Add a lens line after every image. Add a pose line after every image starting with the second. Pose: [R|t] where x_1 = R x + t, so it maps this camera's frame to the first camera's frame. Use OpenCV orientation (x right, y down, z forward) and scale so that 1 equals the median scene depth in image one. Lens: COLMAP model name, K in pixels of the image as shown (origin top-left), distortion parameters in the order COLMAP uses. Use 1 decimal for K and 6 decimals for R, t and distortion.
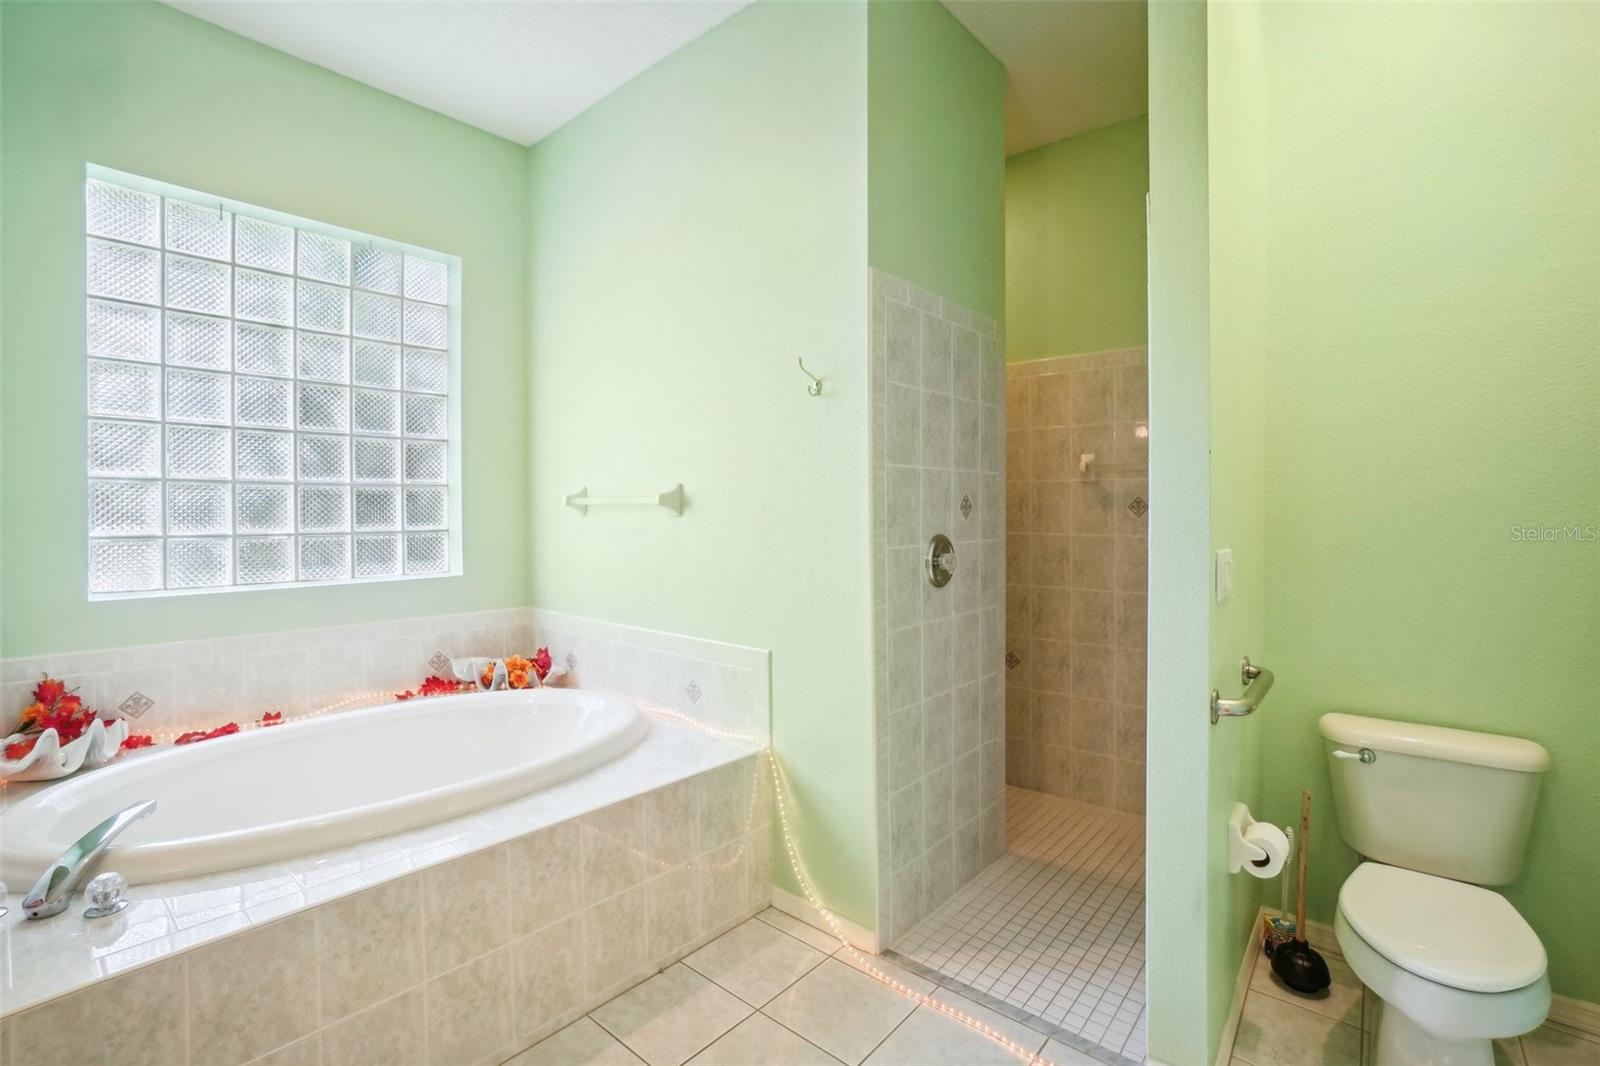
lens RADIAL K [[737.0, 0, 792.8], [0, 737.0, 510.6], [0, 0, 1]] dist [-0.061020, 0.022897]
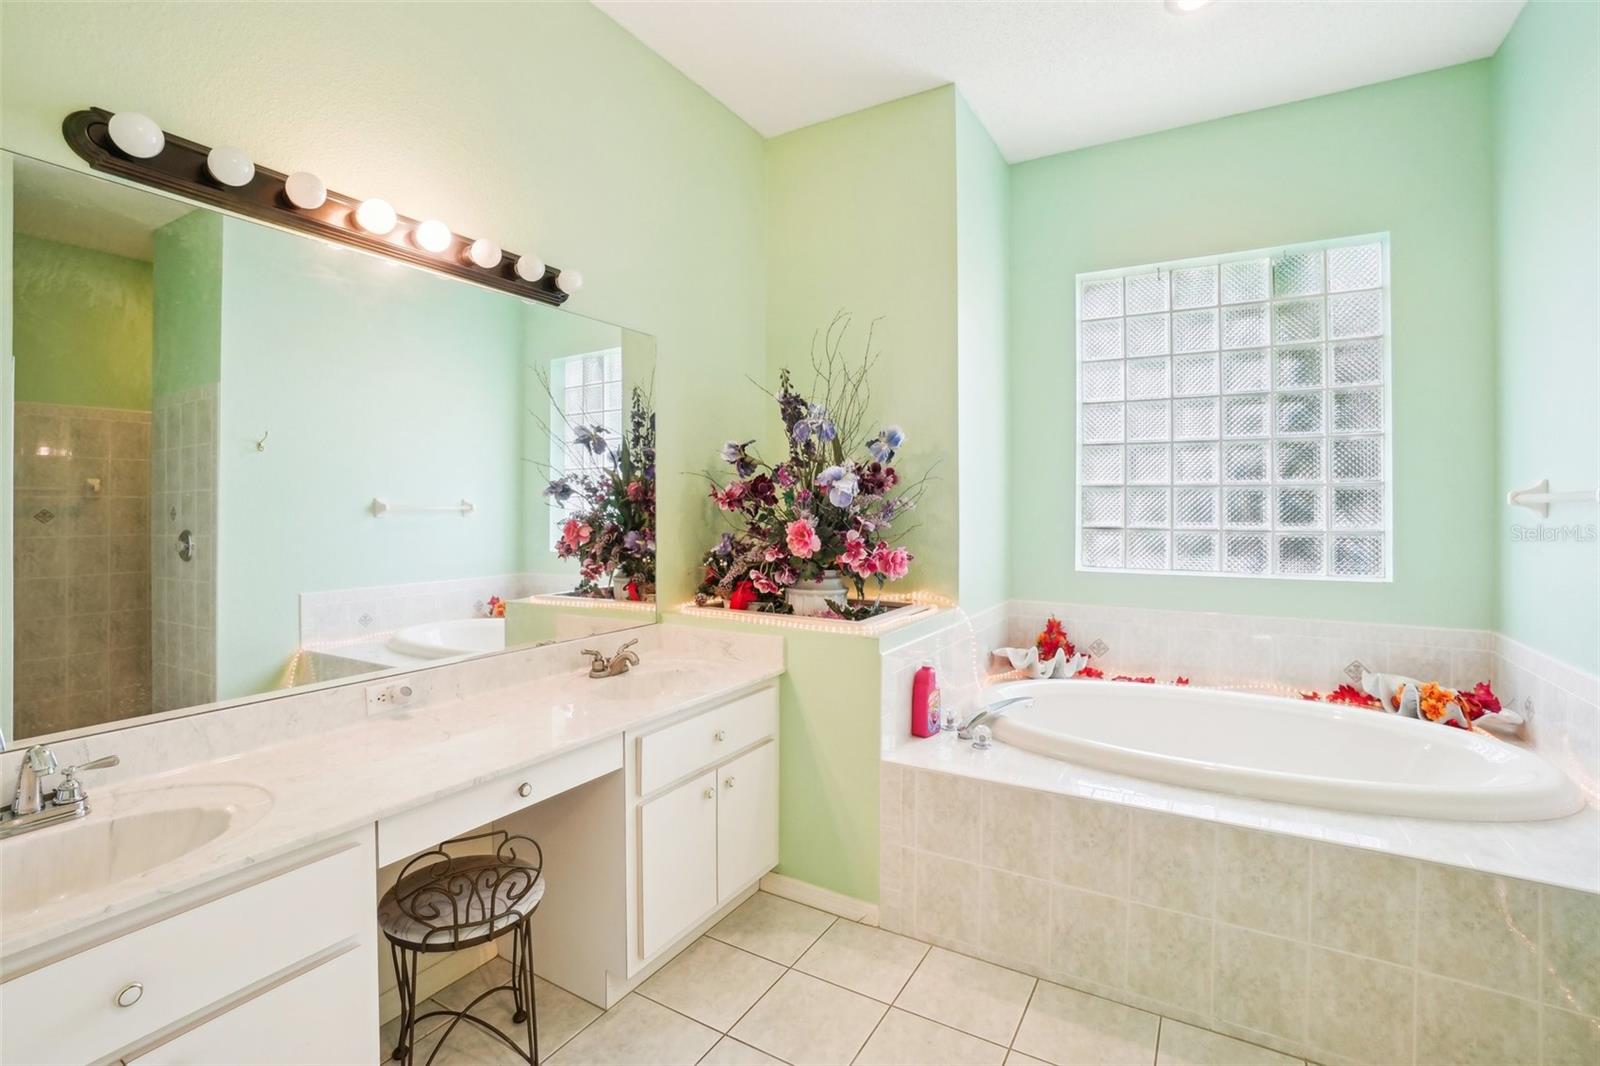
lens RADIAL K [[737.0, 0, 792.8], [0, 737.0, 510.6], [0, 0, 1]] dist [-0.061020, 0.022897]
pose [[0.168437, 0.000591, -0.985712, 0.310351], [-0.008812, 0.999961, -0.000907, 0.007466], [0.985673, 0.008839, 0.168435, 0.127592]]
